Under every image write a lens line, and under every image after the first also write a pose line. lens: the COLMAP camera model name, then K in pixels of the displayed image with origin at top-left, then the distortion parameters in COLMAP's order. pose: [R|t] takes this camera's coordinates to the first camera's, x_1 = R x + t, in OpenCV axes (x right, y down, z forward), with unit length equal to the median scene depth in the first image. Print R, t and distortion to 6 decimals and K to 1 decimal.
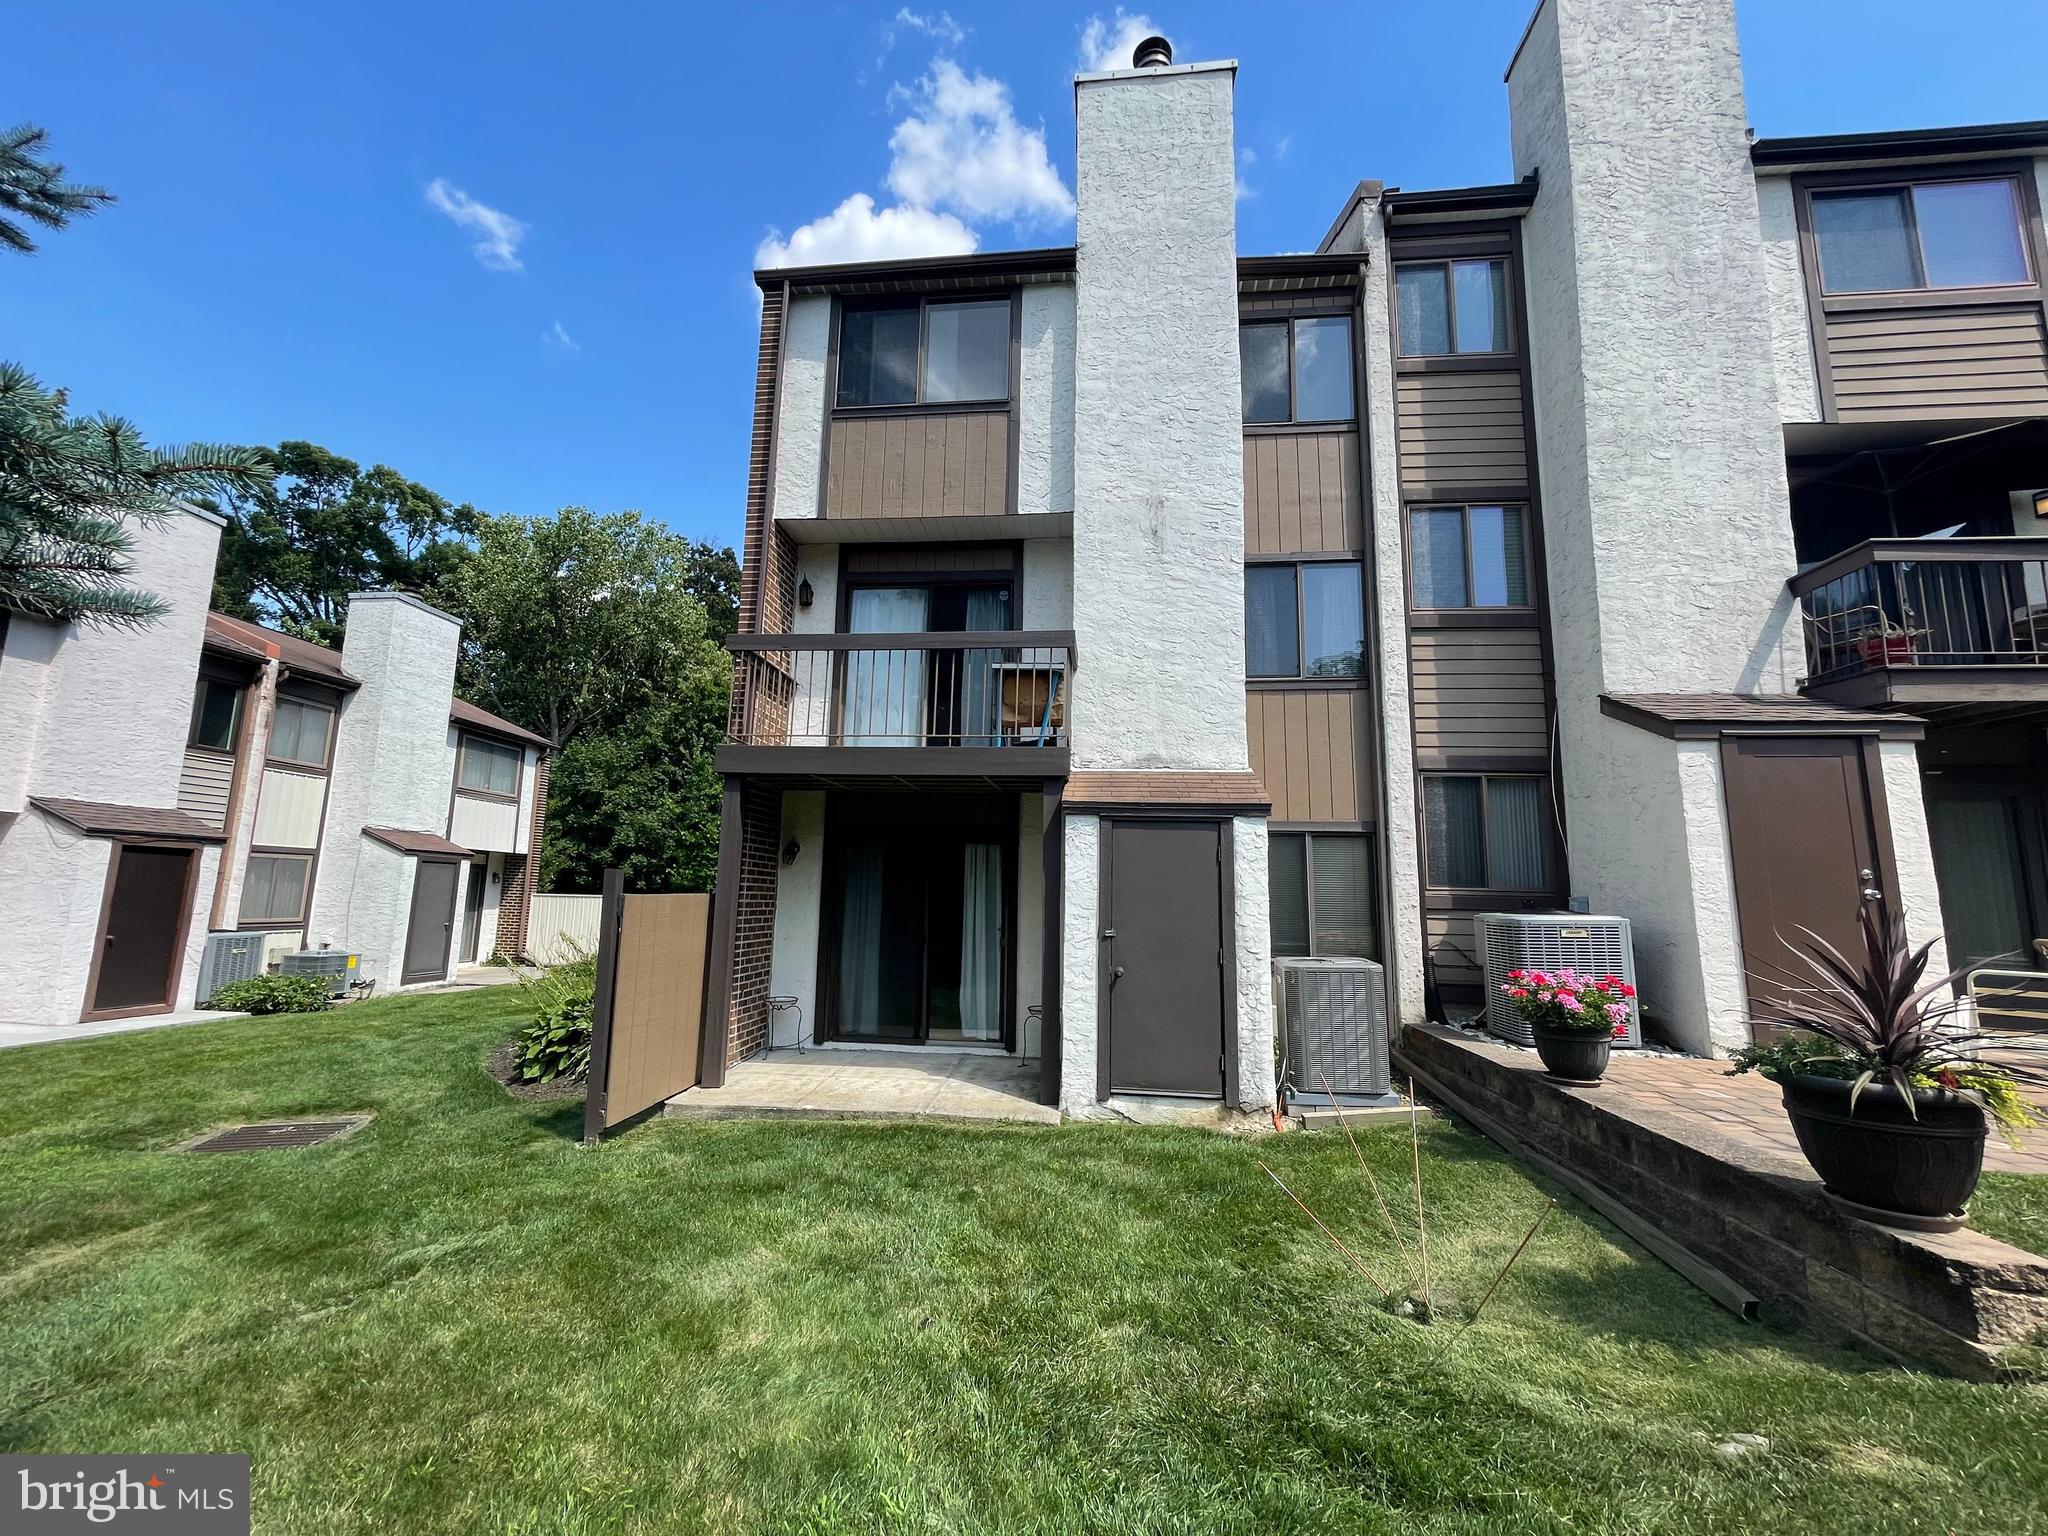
lens RADIAL K [[826.3, 0, 1016.8], [0, 826.3, 768.1], [0, 0, 1]] dist [-0.000677, 0.000565]
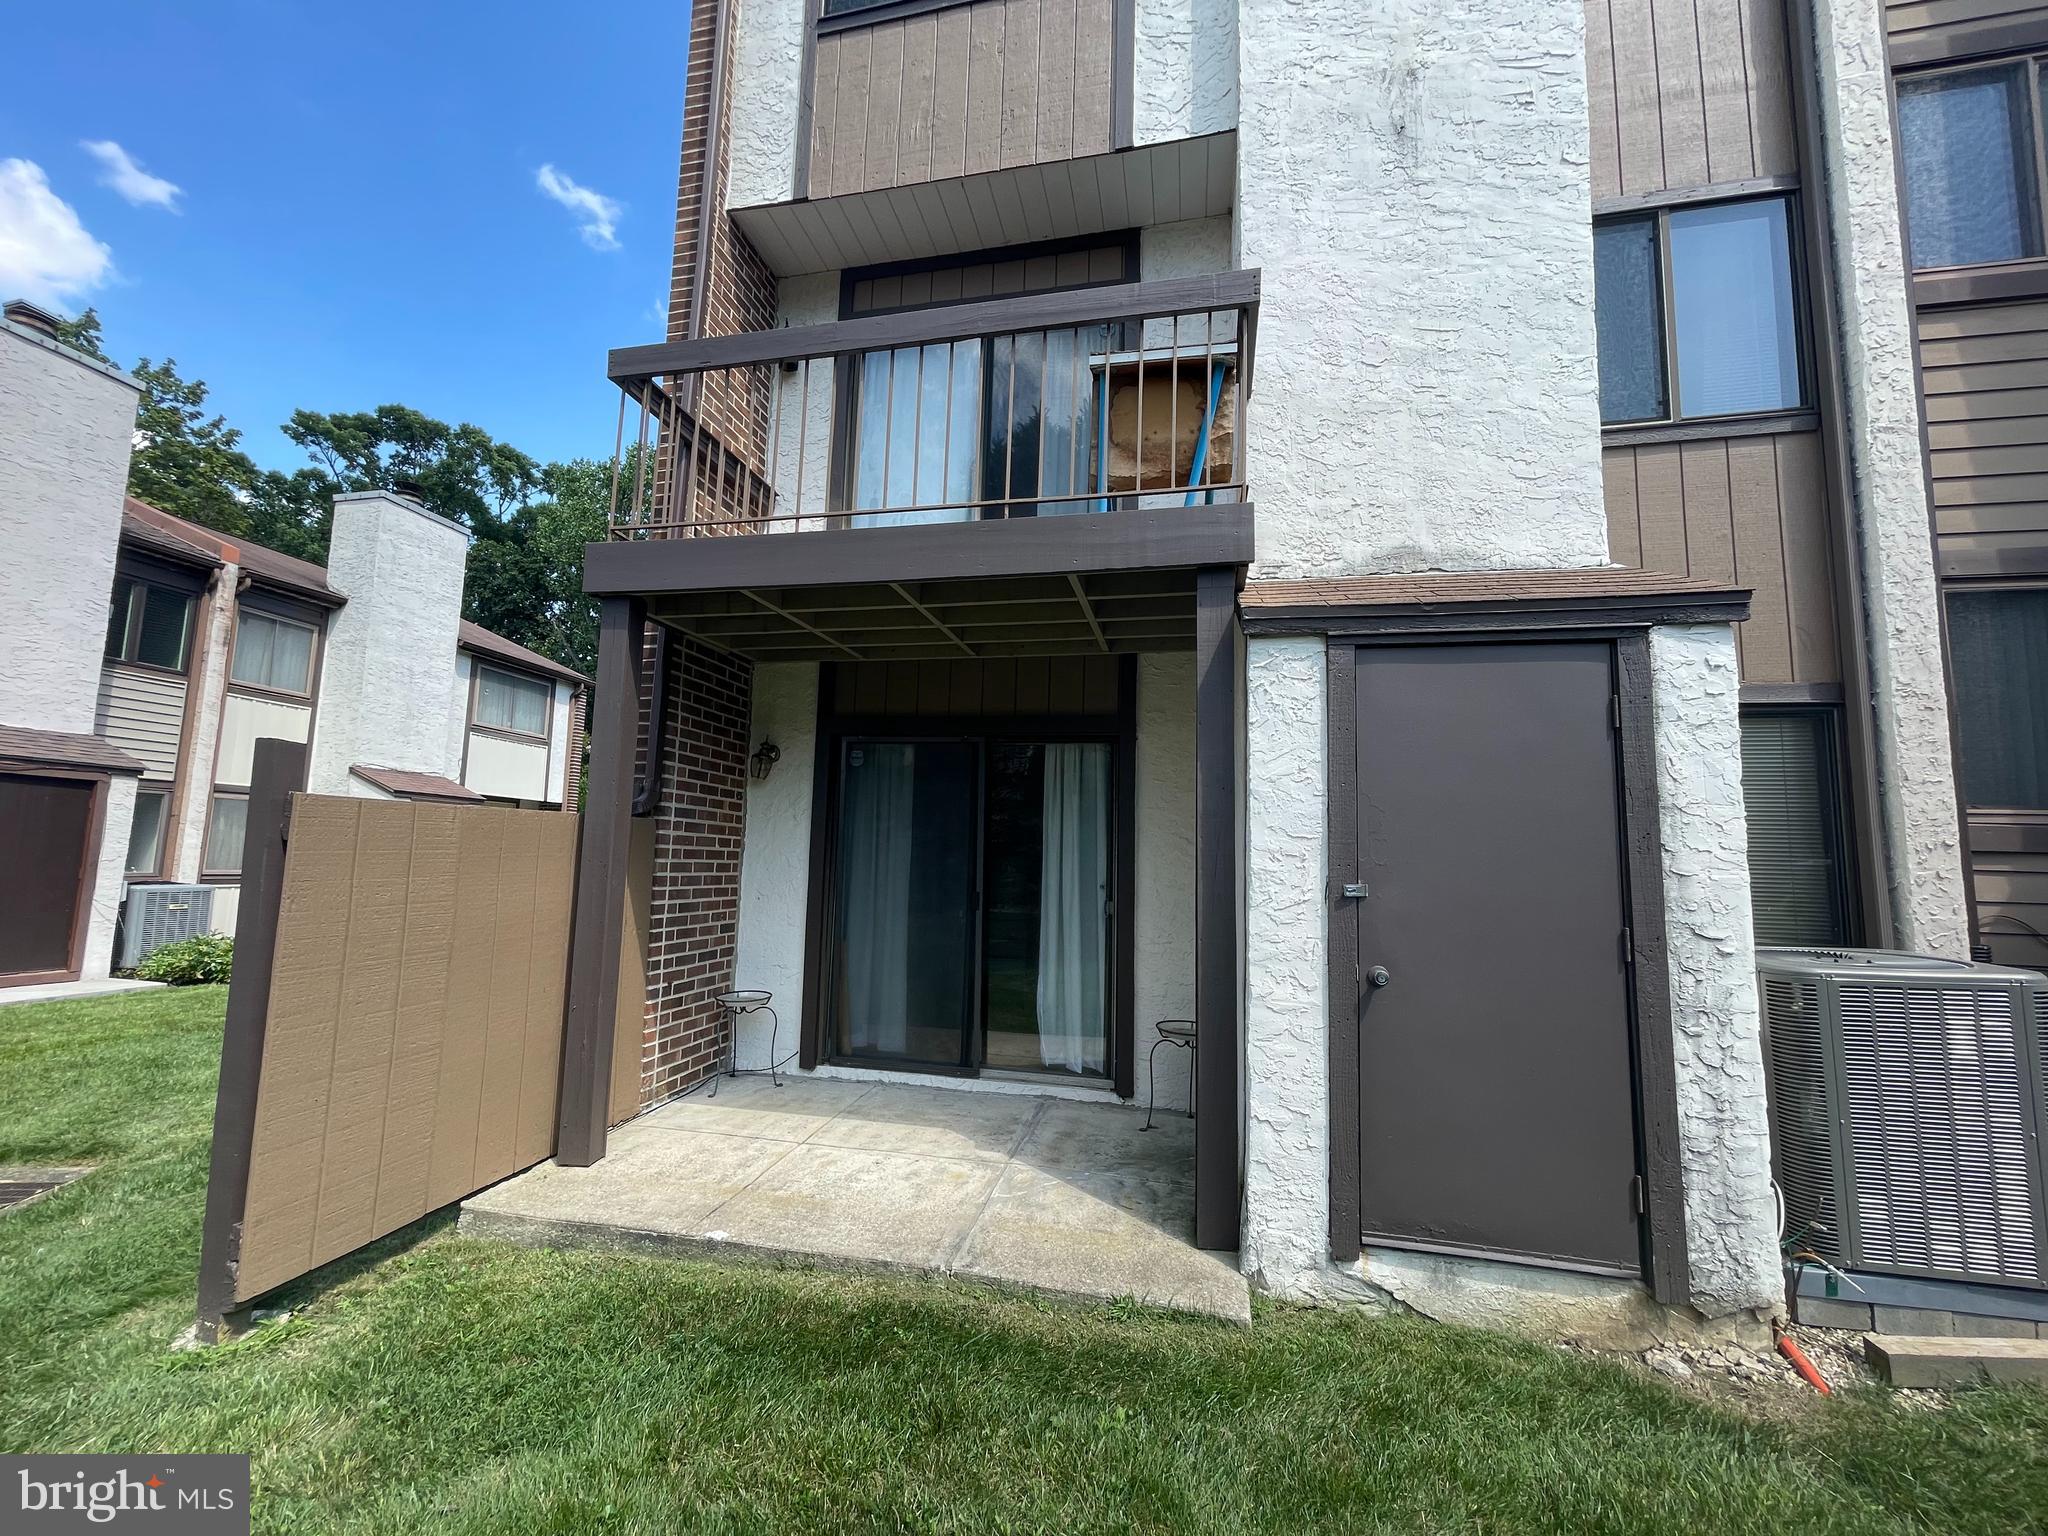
lens RADIAL K [[826.3, 0, 1025.5], [0, 826.3, 770.9], [0, 0, 1]] dist [-0.000677, 0.000565]
pose [[0.994560, -0.004605, -0.104059, -0.014703], [0.009030, 0.999073, 0.042091, 0.089530], [0.103769, -0.042802, 0.993680, 0.419541]]
